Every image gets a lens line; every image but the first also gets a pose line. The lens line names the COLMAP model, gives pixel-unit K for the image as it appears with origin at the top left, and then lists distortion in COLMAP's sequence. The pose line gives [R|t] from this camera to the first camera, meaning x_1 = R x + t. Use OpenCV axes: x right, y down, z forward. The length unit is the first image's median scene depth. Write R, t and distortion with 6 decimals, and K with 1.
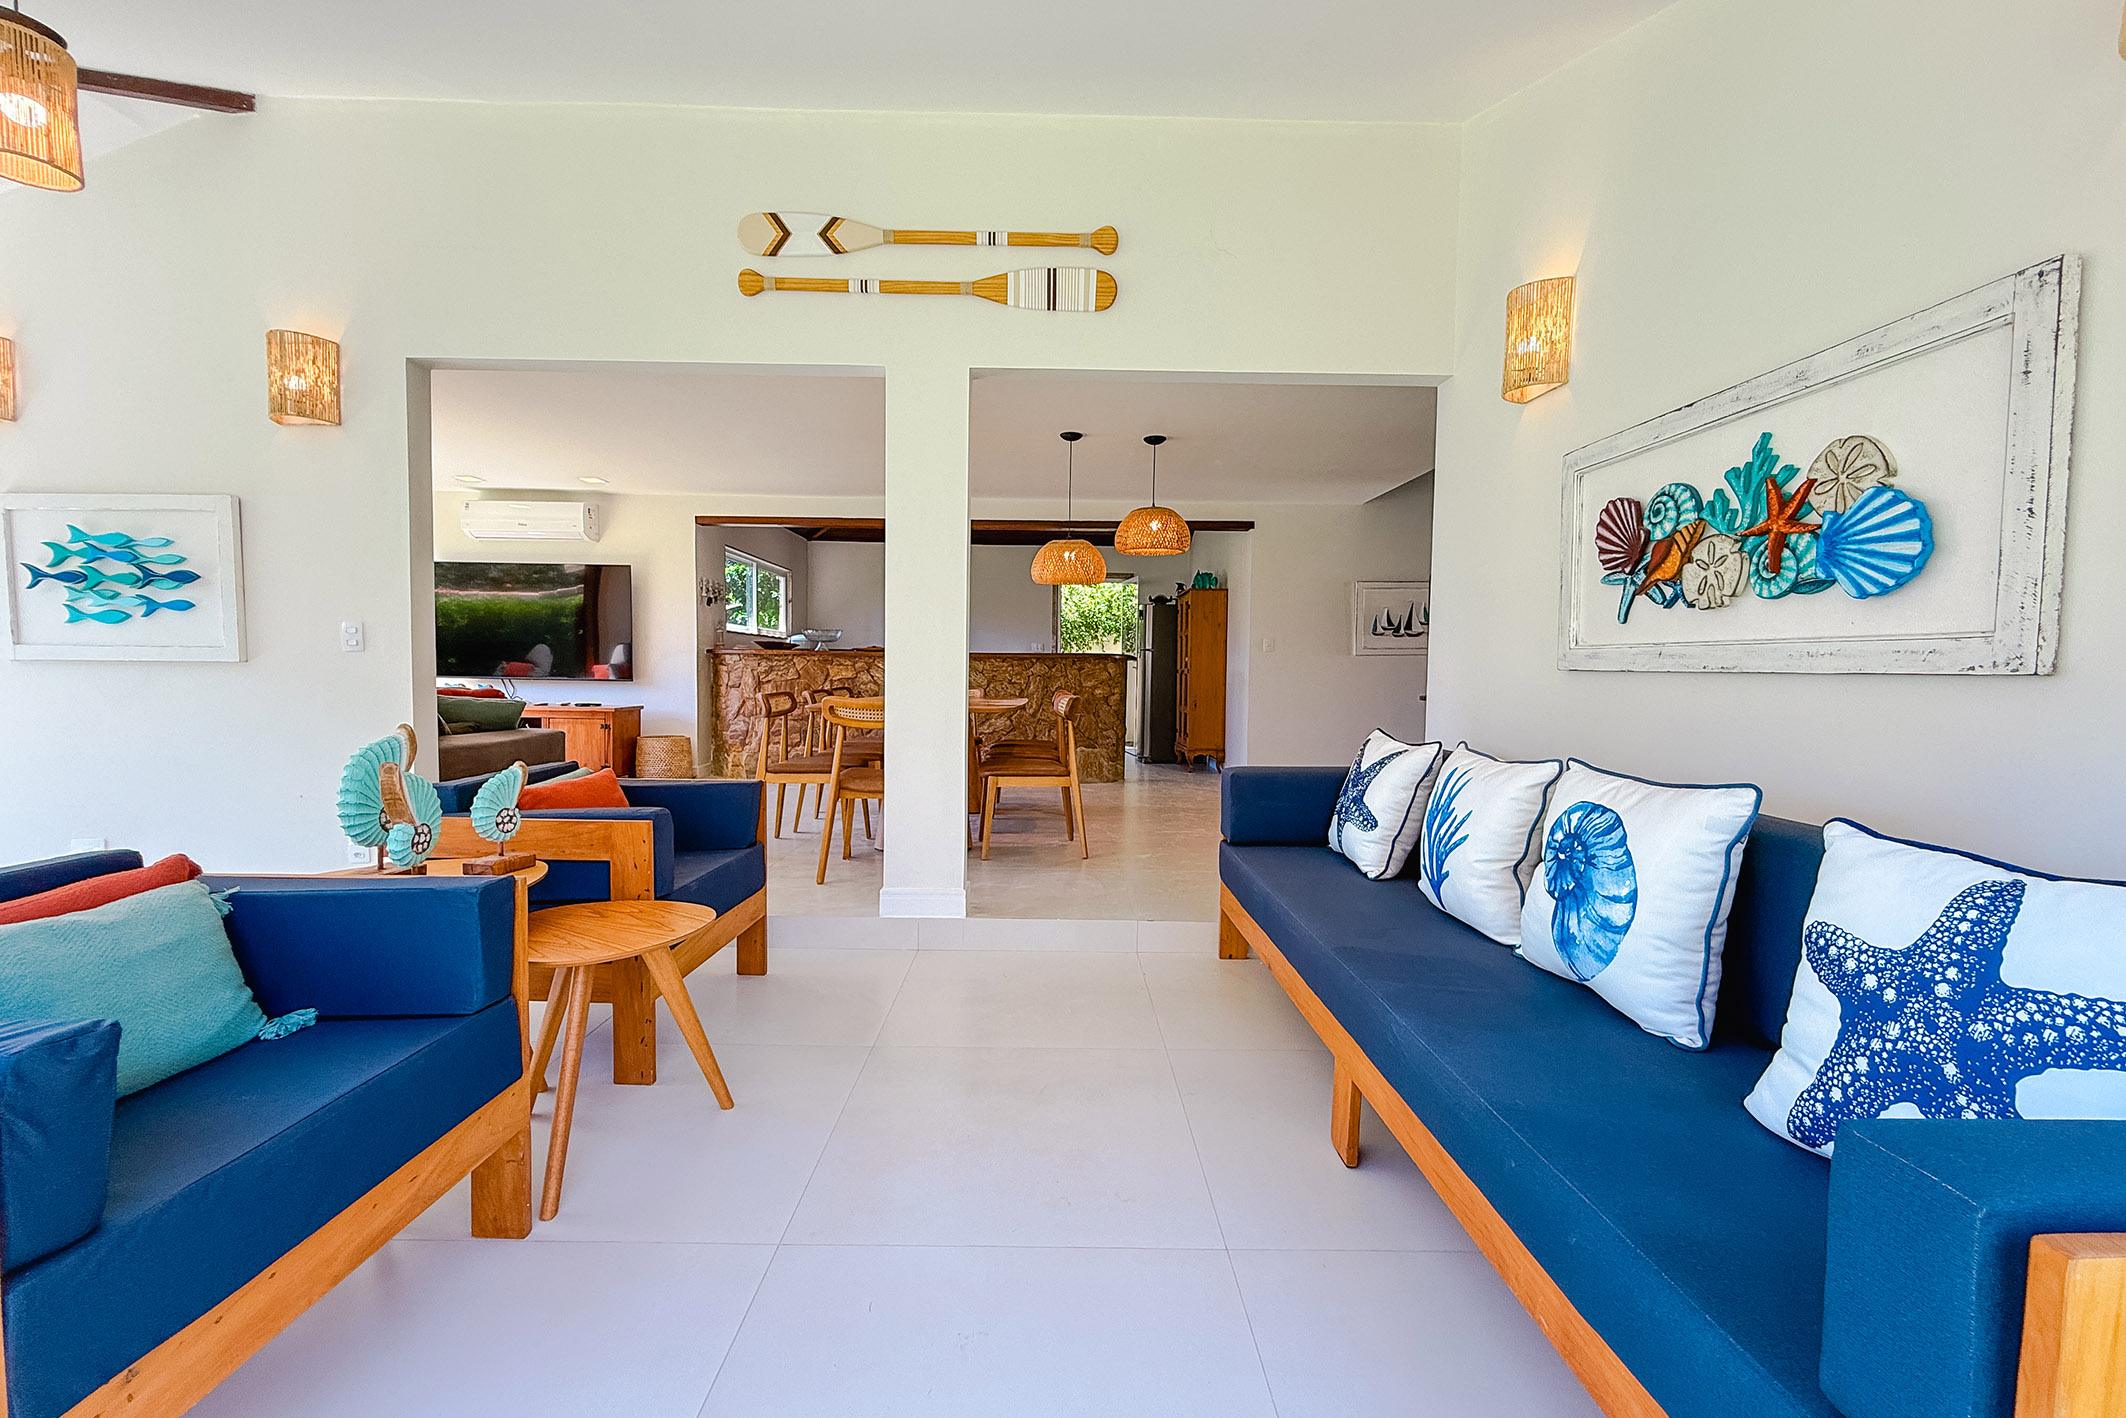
lens RADIAL K [[848.6, 0, 1055.8], [0, 848.6, 709.2], [0, 0, 1]] dist [0.000261, -0.000176]
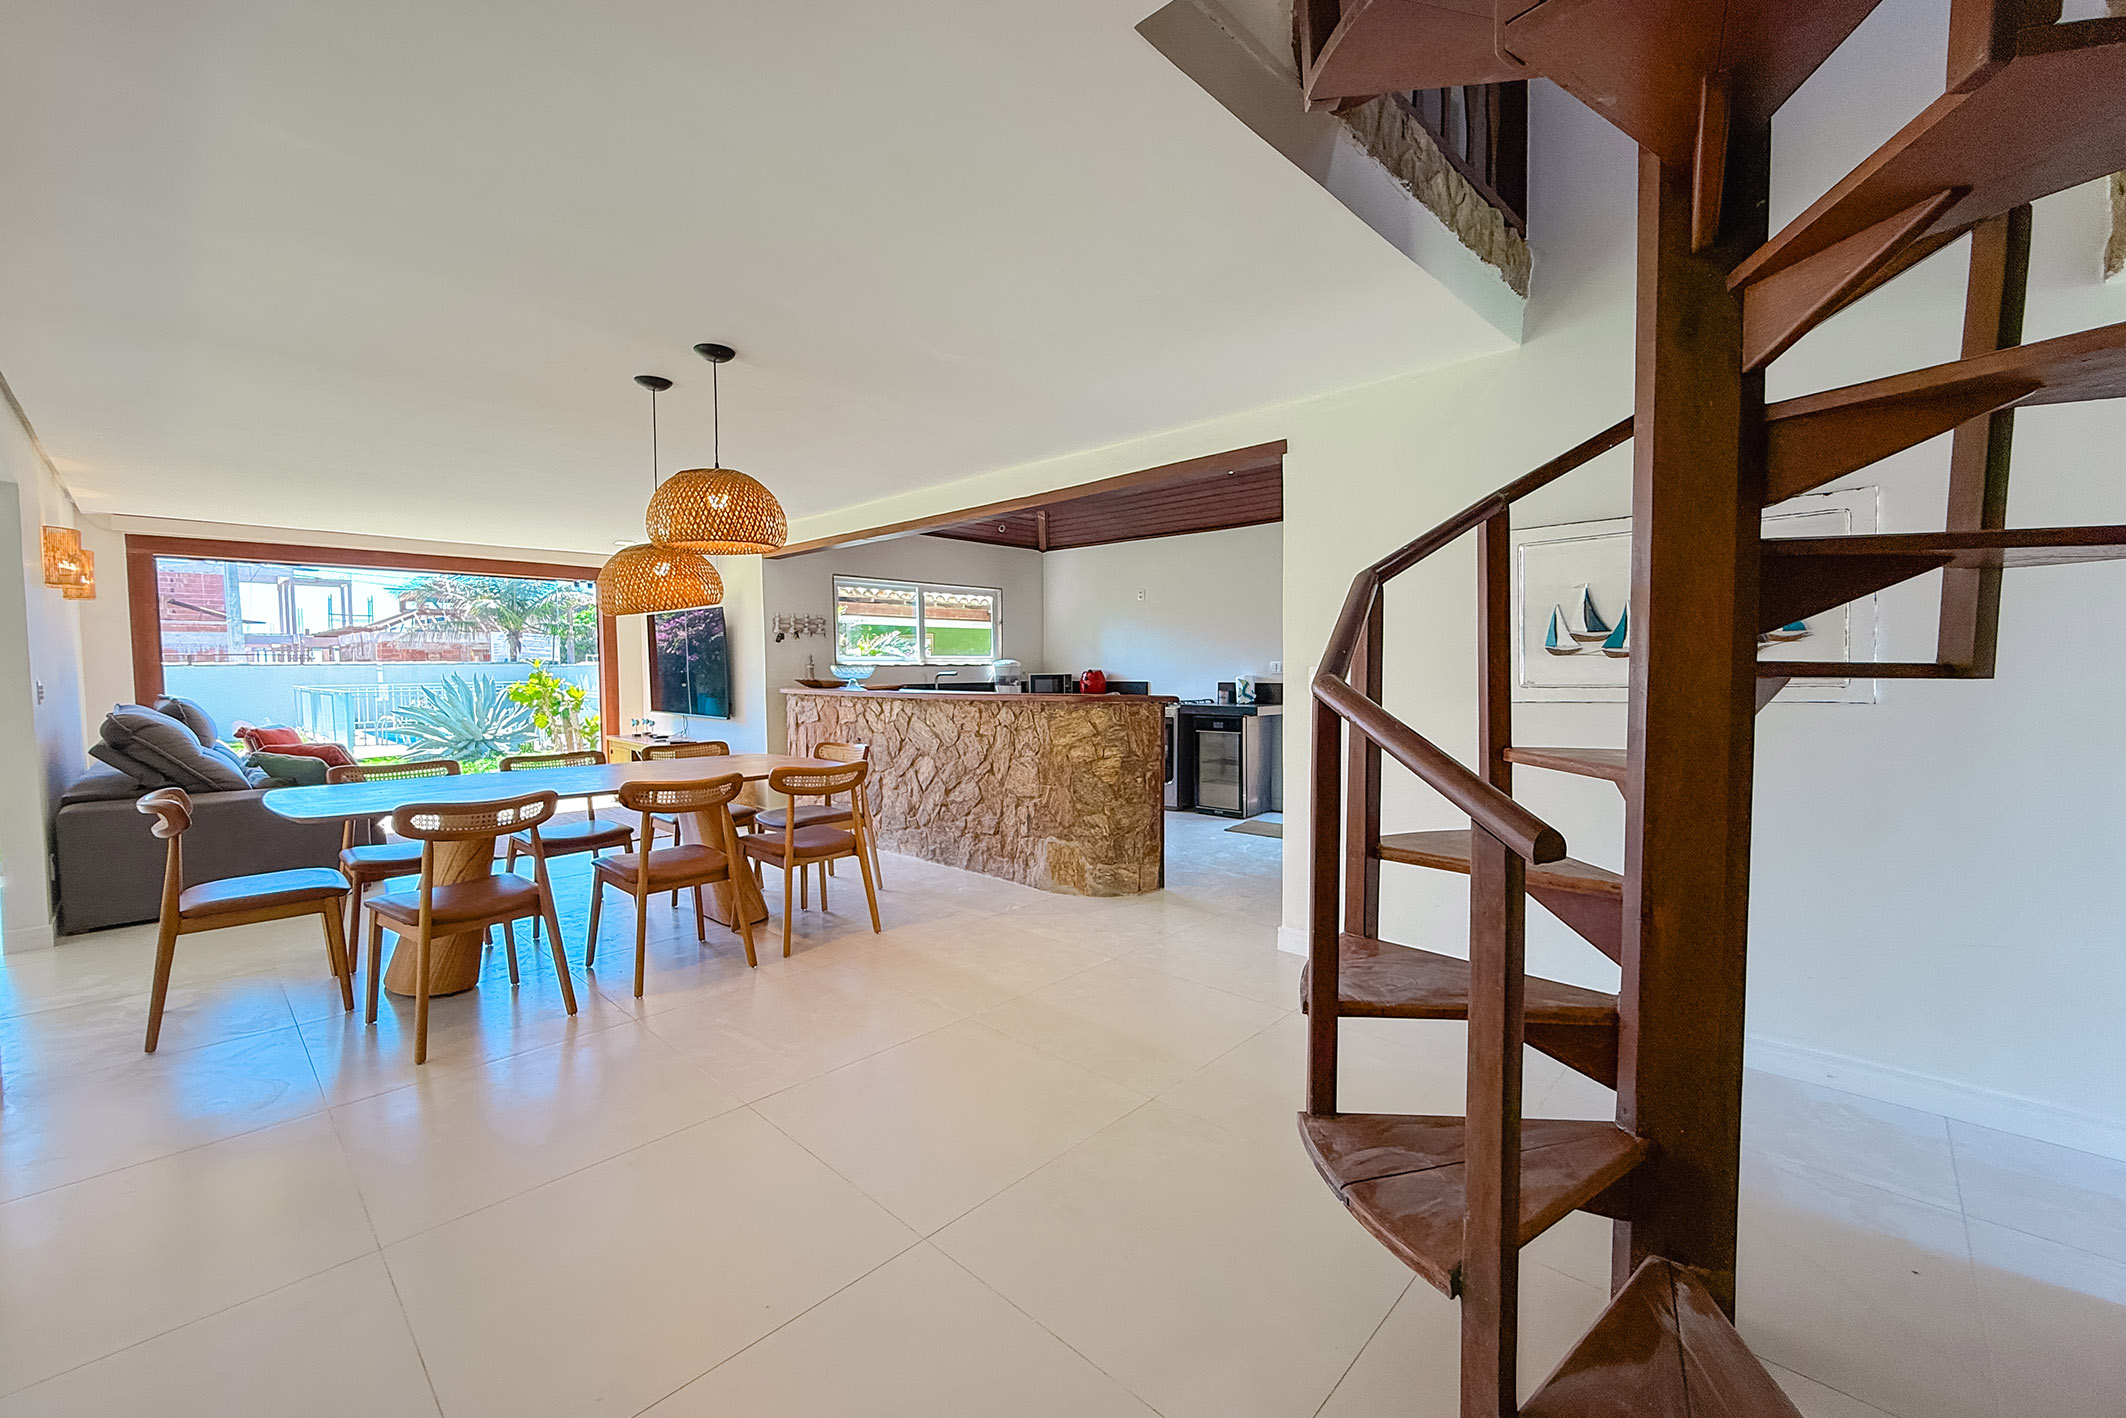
lens RADIAL K [[848.6, 0, 1055.8], [0, 848.6, 709.2], [0, 0, 1]] dist [0.000261, -0.000176]
pose [[0.718736, 0.017636, -0.695059, 1.091821], [-0.016040, 0.999833, 0.008783, -0.133884], [0.695098, 0.004835, 0.718899, 1.190427]]
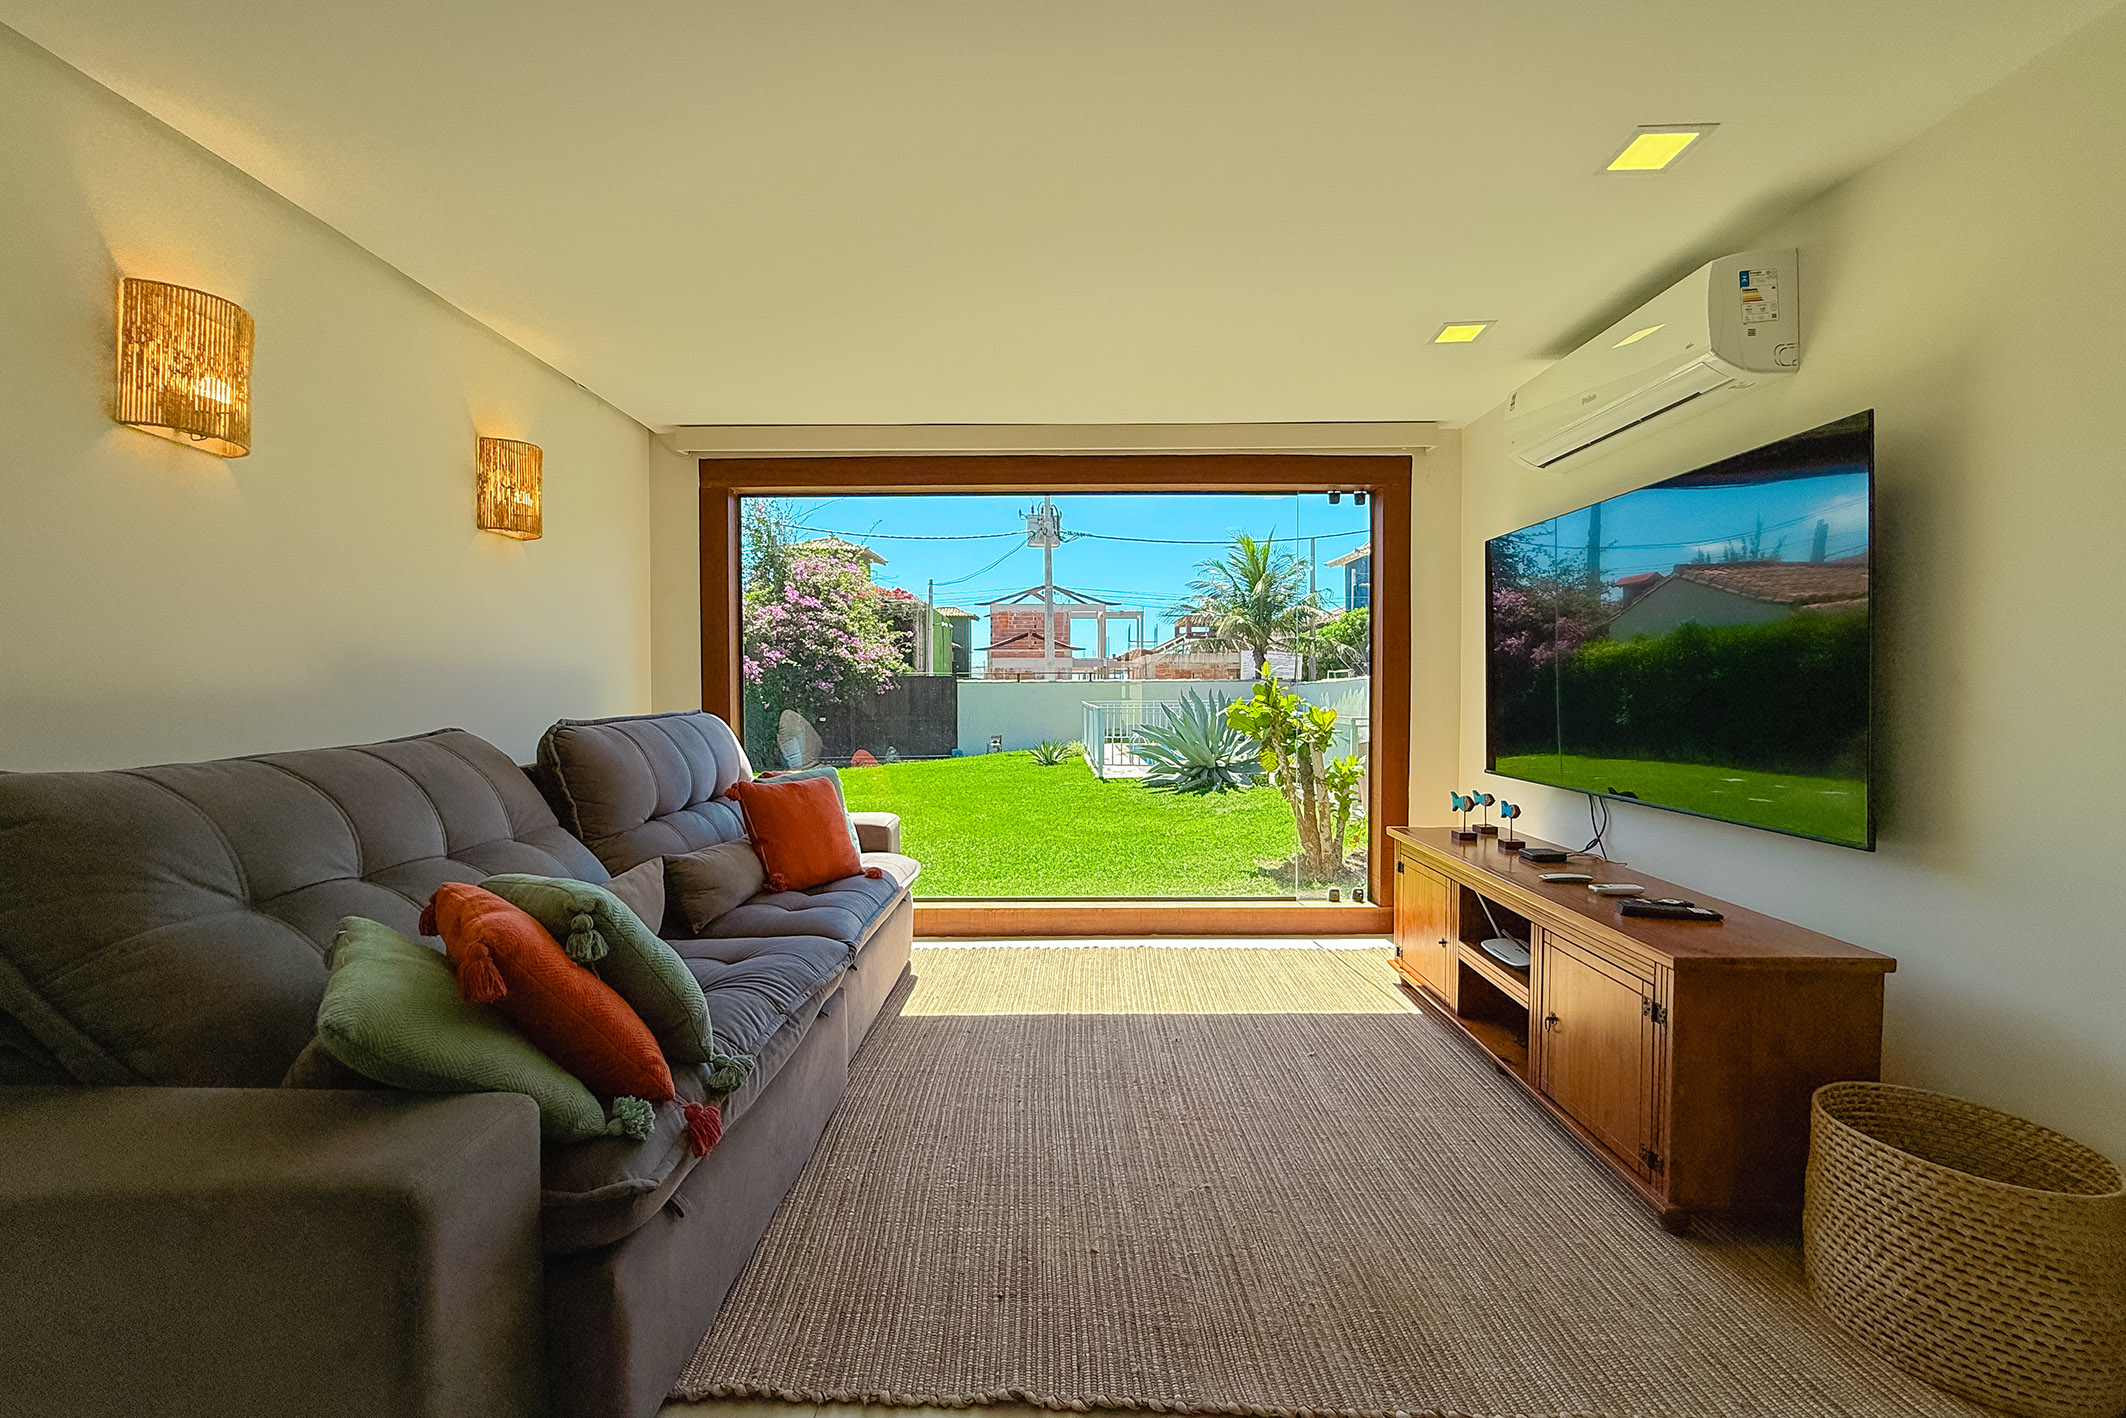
lens RADIAL K [[848.6, 0, 1055.8], [0, 848.6, 709.2], [0, 0, 1]] dist [0.000261, -0.000176]
pose [[-0.008445, 0.009000, -0.999924, -0.515744], [-0.044225, 0.998978, 0.009365, -0.150026], [0.998986, 0.044301, -0.008038, 1.649360]]
